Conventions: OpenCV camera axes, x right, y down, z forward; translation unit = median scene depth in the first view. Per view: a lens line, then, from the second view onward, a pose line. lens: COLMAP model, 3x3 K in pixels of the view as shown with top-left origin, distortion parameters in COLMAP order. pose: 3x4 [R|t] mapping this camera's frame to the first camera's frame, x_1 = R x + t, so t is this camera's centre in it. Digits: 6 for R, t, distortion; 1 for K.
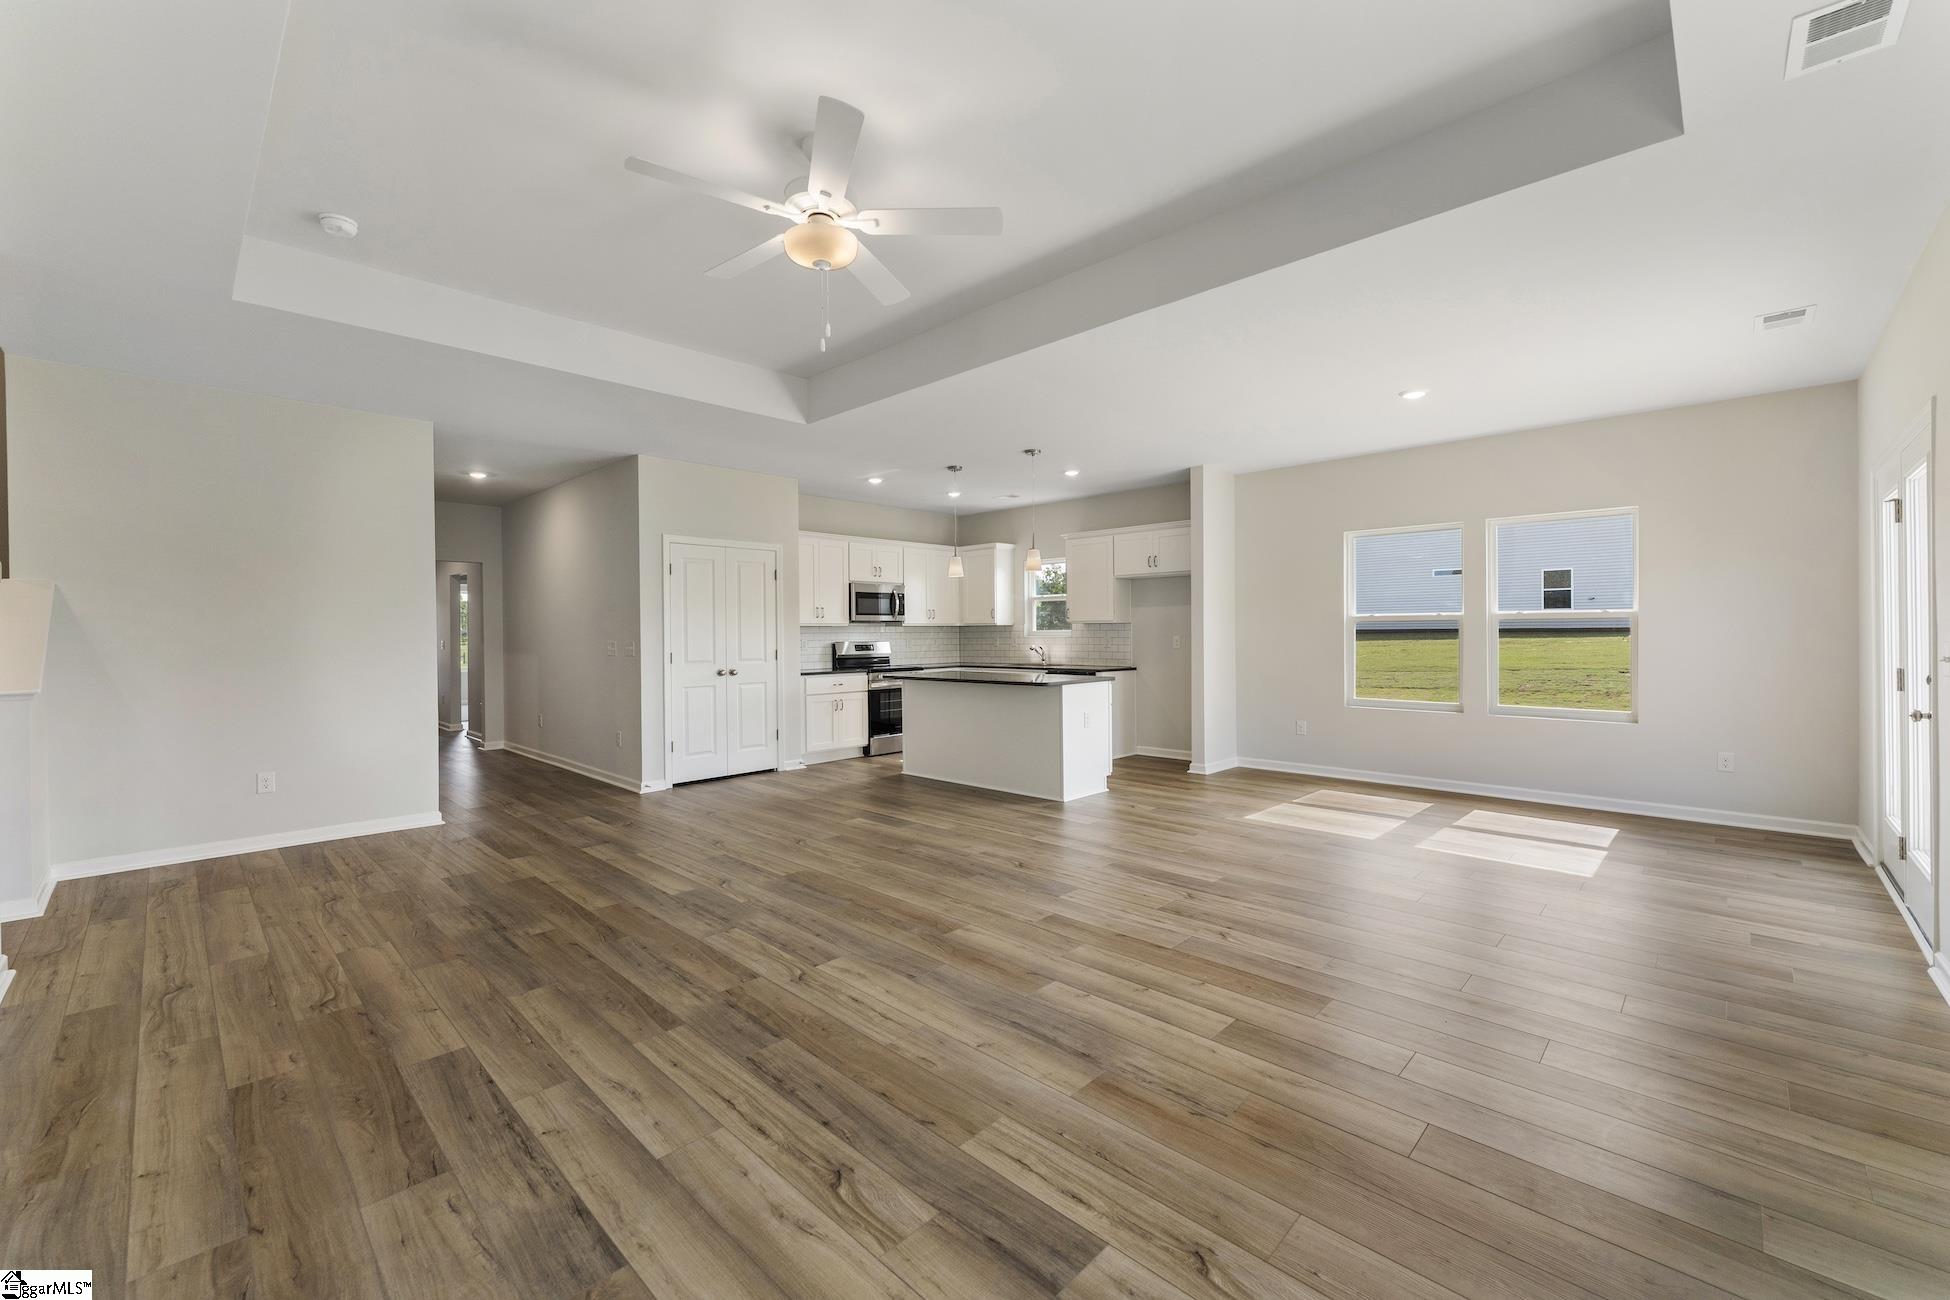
lens RADIAL K [[785.5, 0, 967.8], [0, 785.5, 638.1], [0, 0, 1]] dist [0.003909, 0.000102]
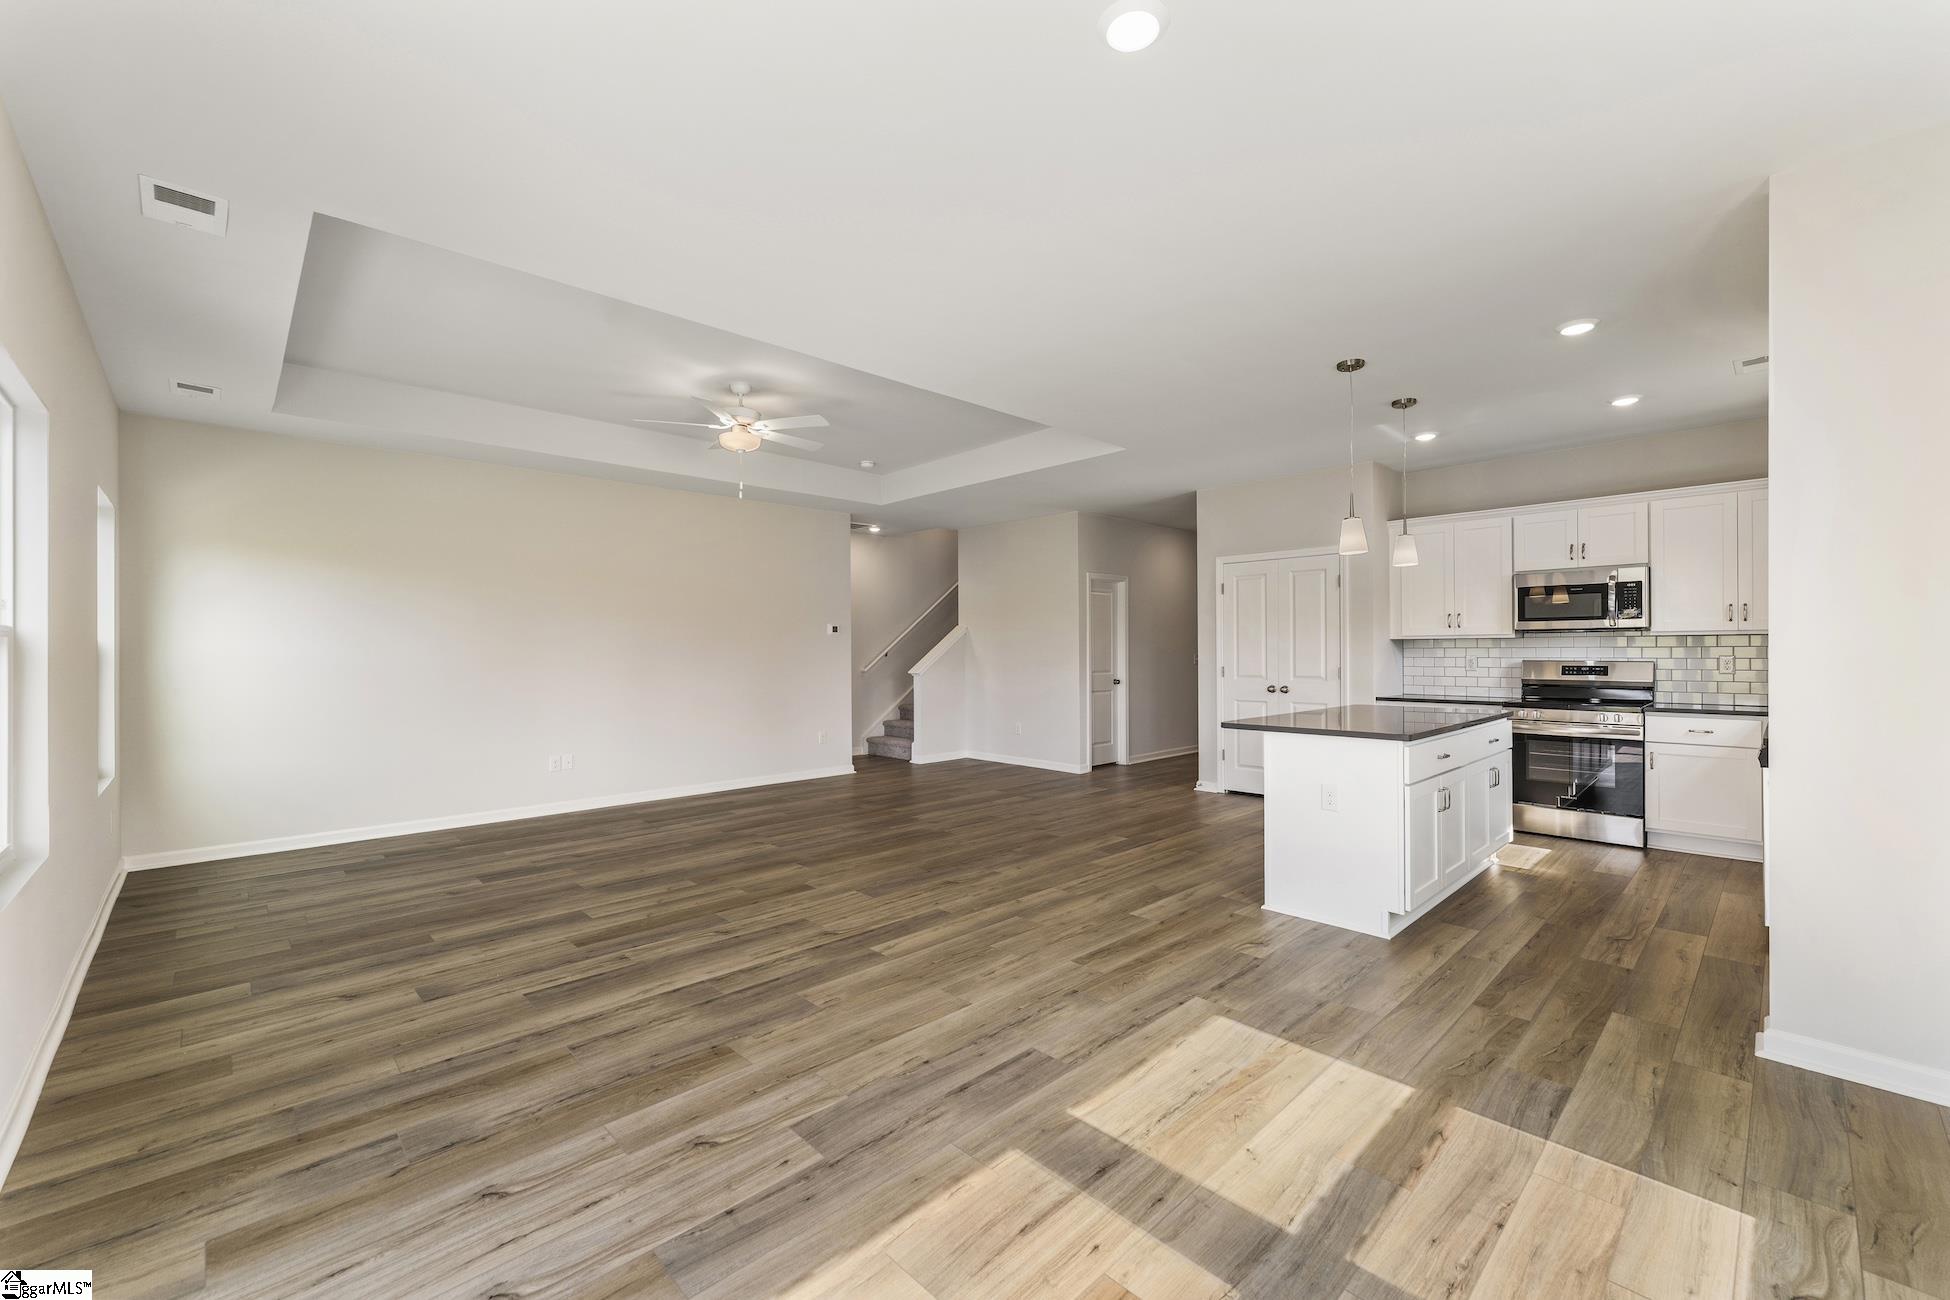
lens RADIAL K [[785.5, 0, 961.1], [0, 785.5, 643.6], [0, 0, 1]] dist [0.003909, 0.000102]
pose [[-0.040871, -0.001267, -0.999164, 0.697604], [-0.002712, 0.999996, -0.001157, -0.010078], [0.999161, 0.002663, -0.040874, 0.684447]]
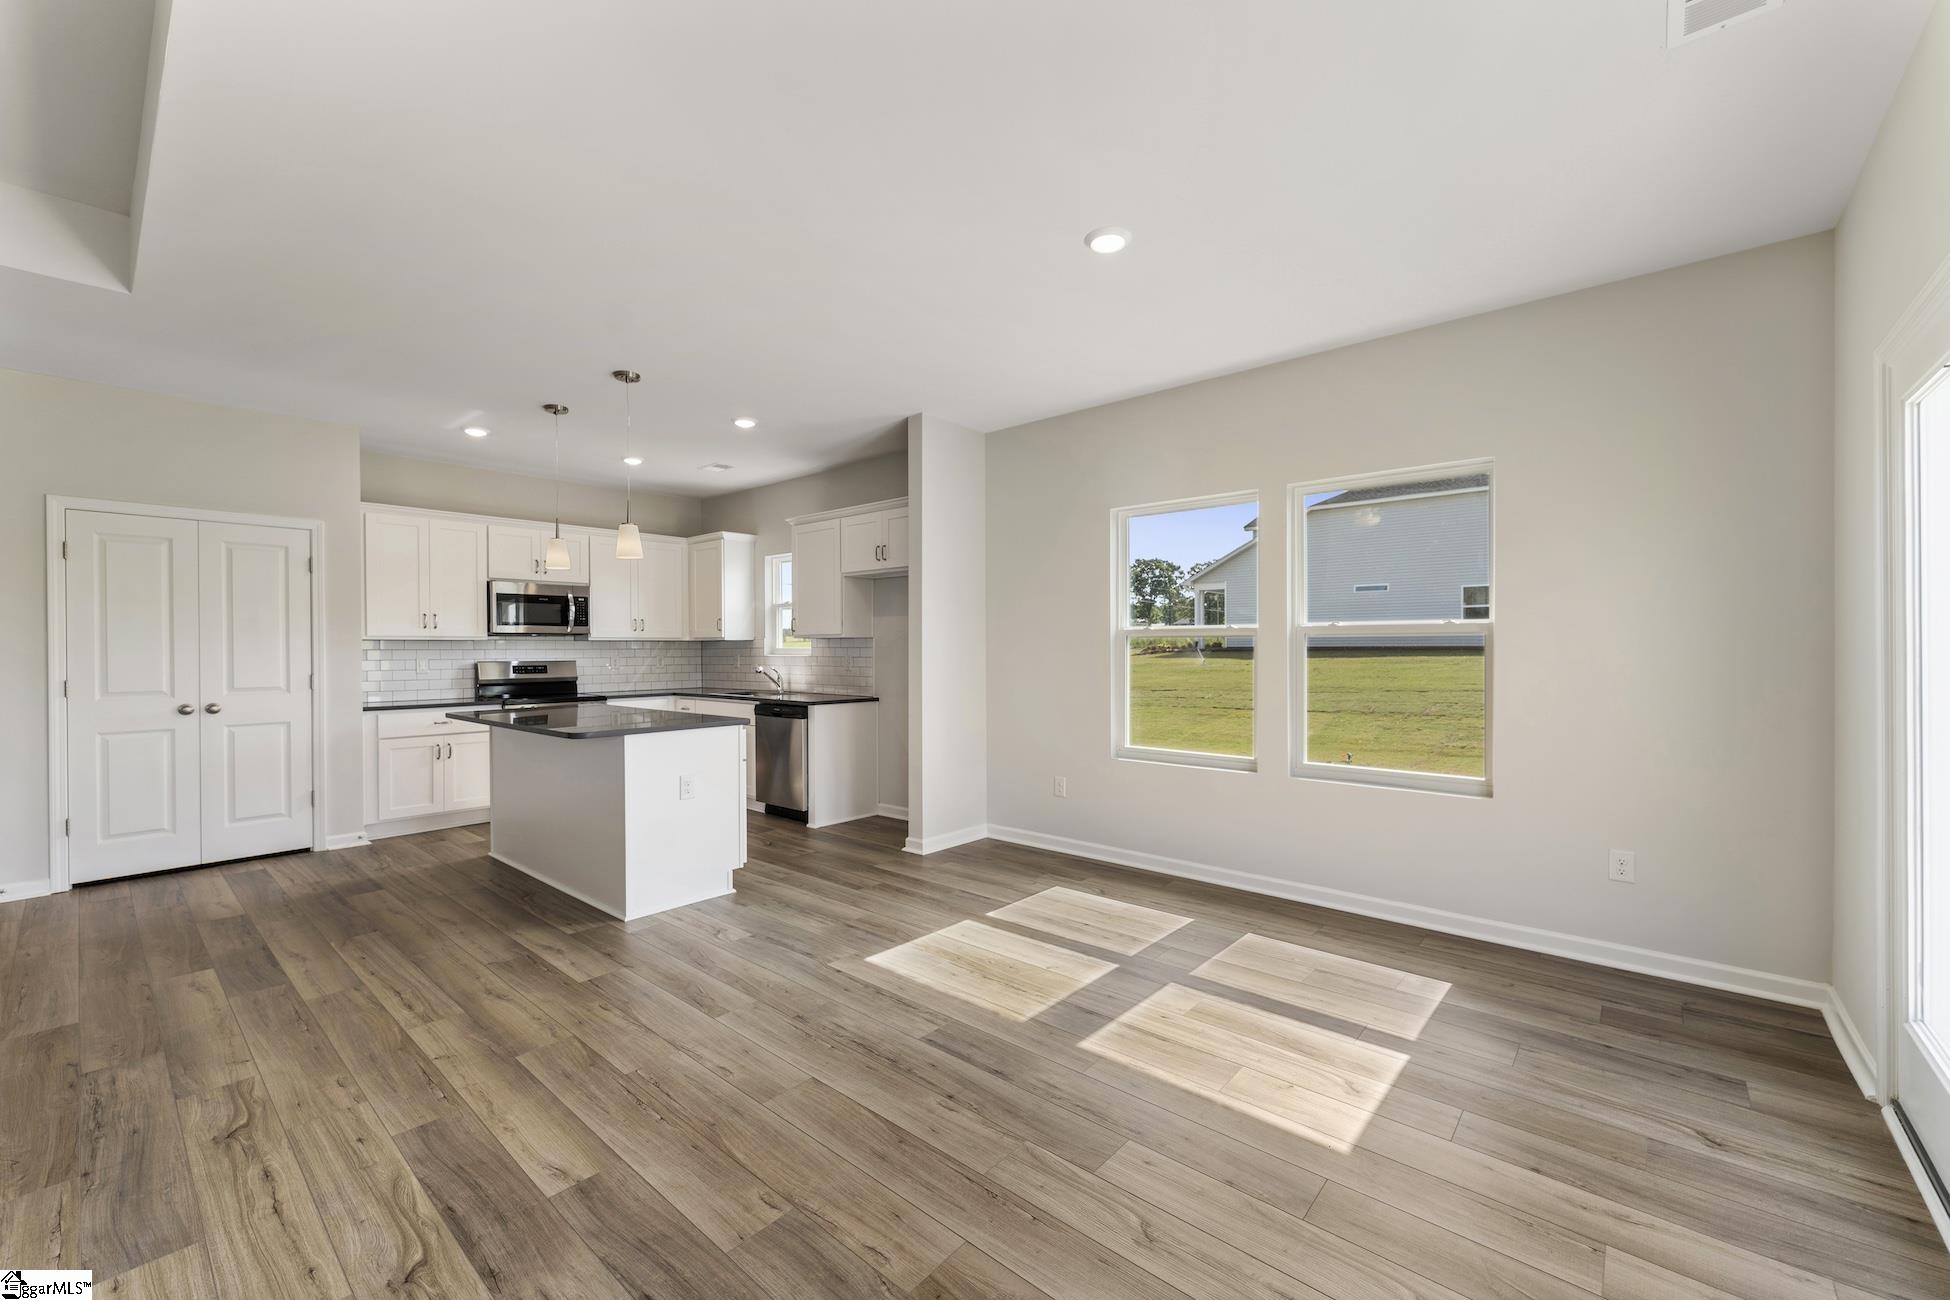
lens RADIAL K [[785.5, 0, 974.7], [0, 785.5, 647.7], [0, 0, 1]] dist [0.003909, 0.000102]
pose [[0.998542, 0.003031, 0.053900, 0.324110], [-0.002644, 0.999970, -0.007264, -0.005195], [-0.053920, 0.007111, 0.998520, 0.315916]]
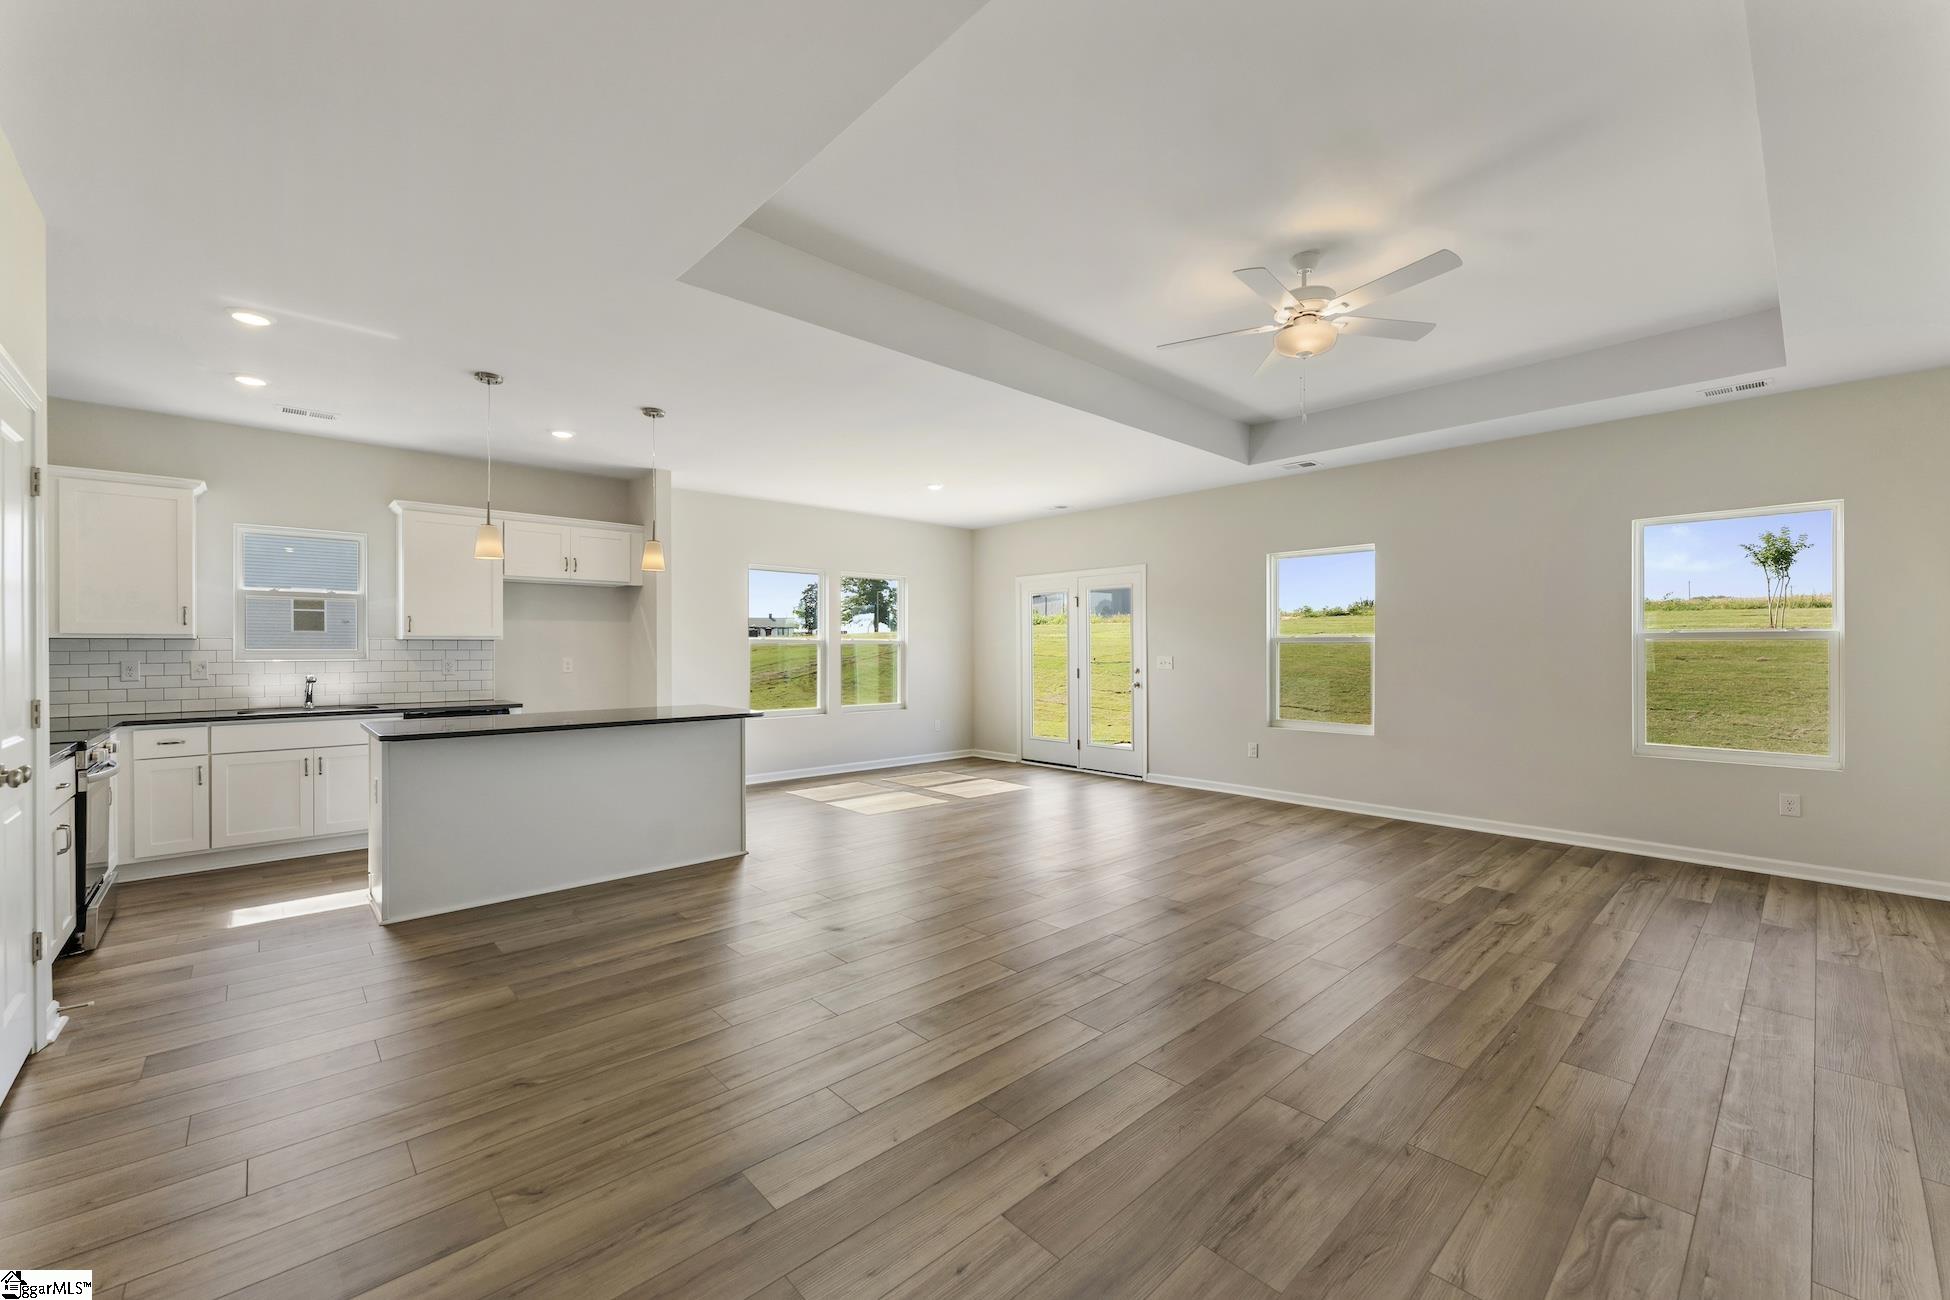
lens RADIAL K [[785.5, 0, 972.4], [0, 785.5, 650.1], [0, 0, 1]] dist [0.003909, 0.000102]
pose [[0.048428, 0.006959, 0.998802, -0.626499], [0.008990, 0.999932, -0.007403, -0.000574], [-0.998786, 0.009338, 0.048362, 0.633948]]
